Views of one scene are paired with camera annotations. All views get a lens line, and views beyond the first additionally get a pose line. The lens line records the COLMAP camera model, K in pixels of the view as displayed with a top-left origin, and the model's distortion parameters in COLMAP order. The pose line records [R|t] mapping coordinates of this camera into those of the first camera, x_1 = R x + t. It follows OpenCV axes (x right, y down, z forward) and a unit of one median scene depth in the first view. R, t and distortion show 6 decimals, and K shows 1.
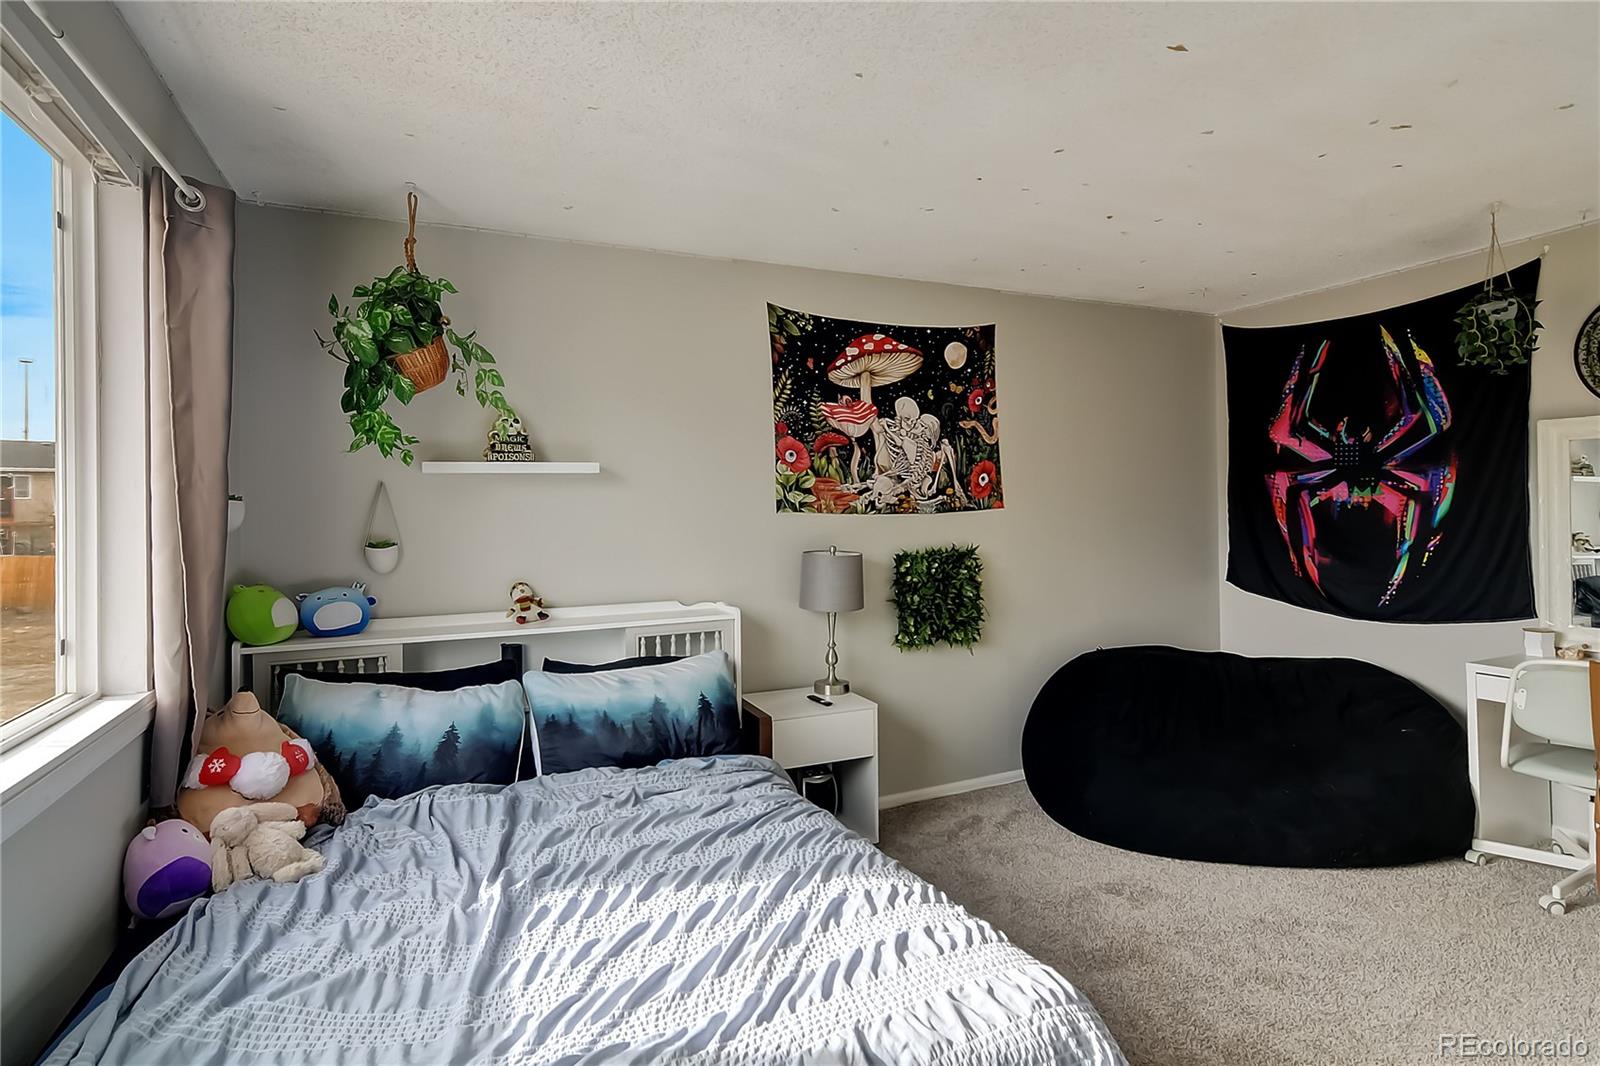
lens RADIAL K [[804.3, 0, 815.0], [0, 804.3, 495.1], [0, 0, 1]] dist [-0.002369, 0.002011]
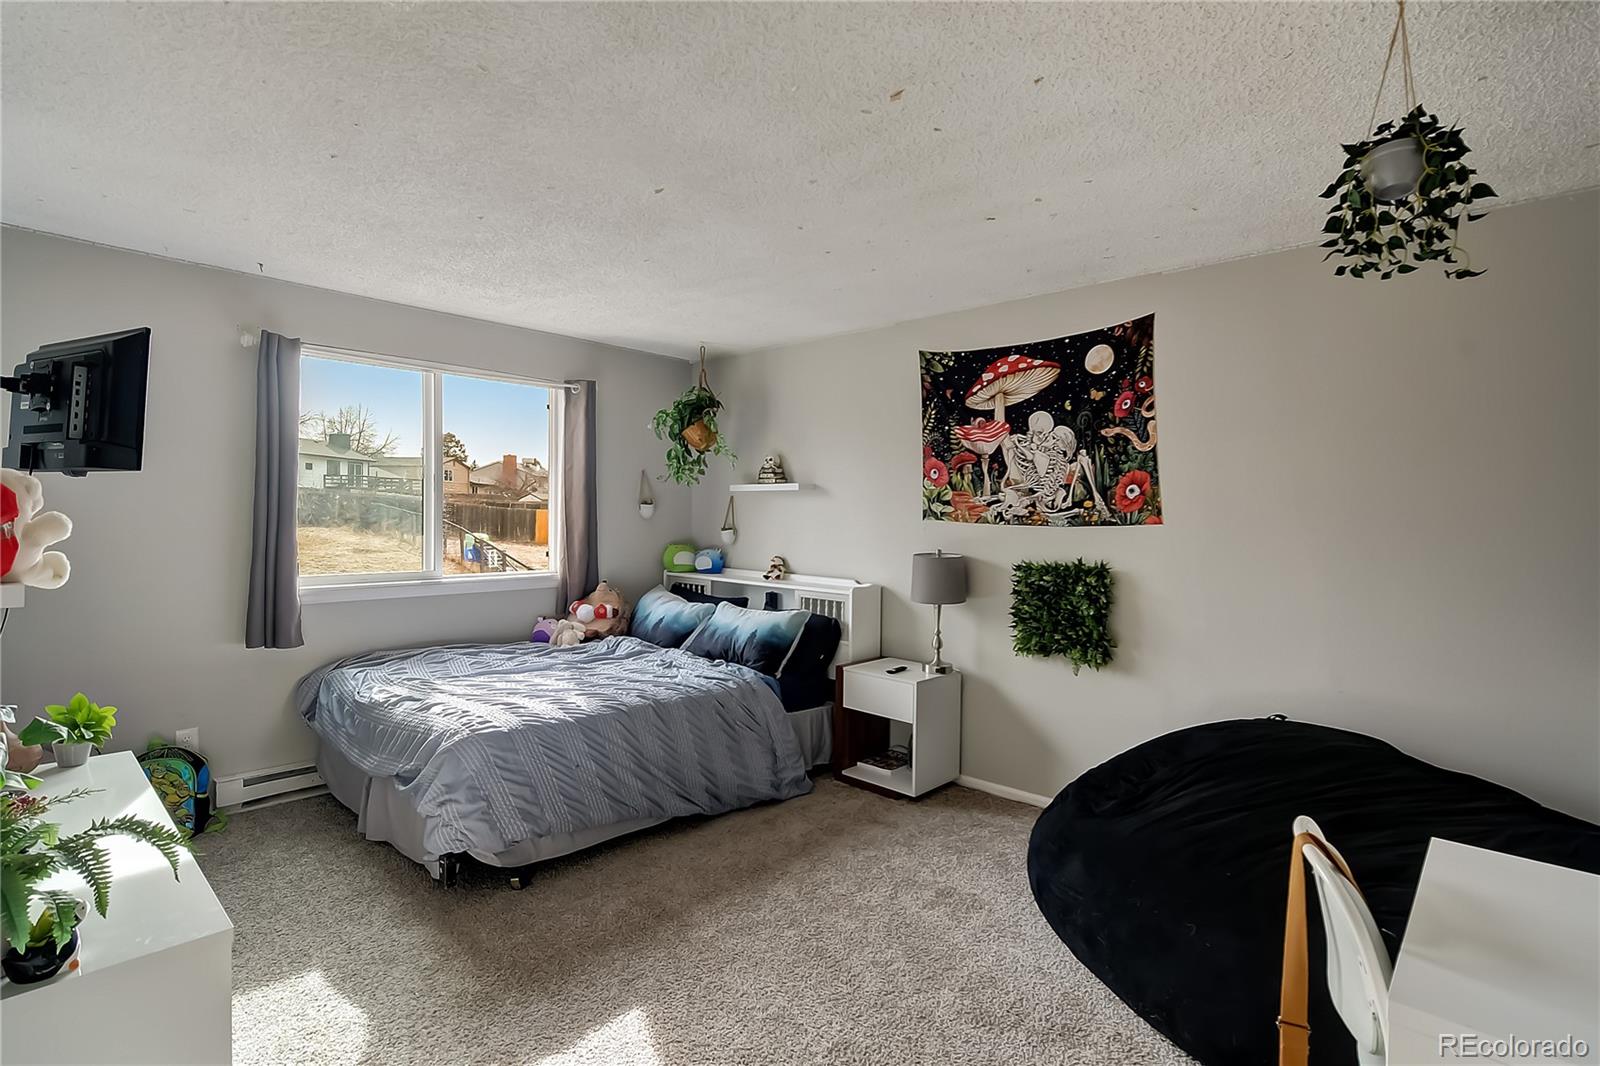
lens RADIAL K [[804.3, 0, 805.6], [0, 804.3, 516.2], [0, 0, 1]] dist [-0.002369, 0.002011]
pose [[0.375427, 0.023078, -0.926565, 0.971752], [-0.009150, 0.999734, 0.021193, -0.008120], [0.926807, 0.000522, 0.375538, 0.351047]]
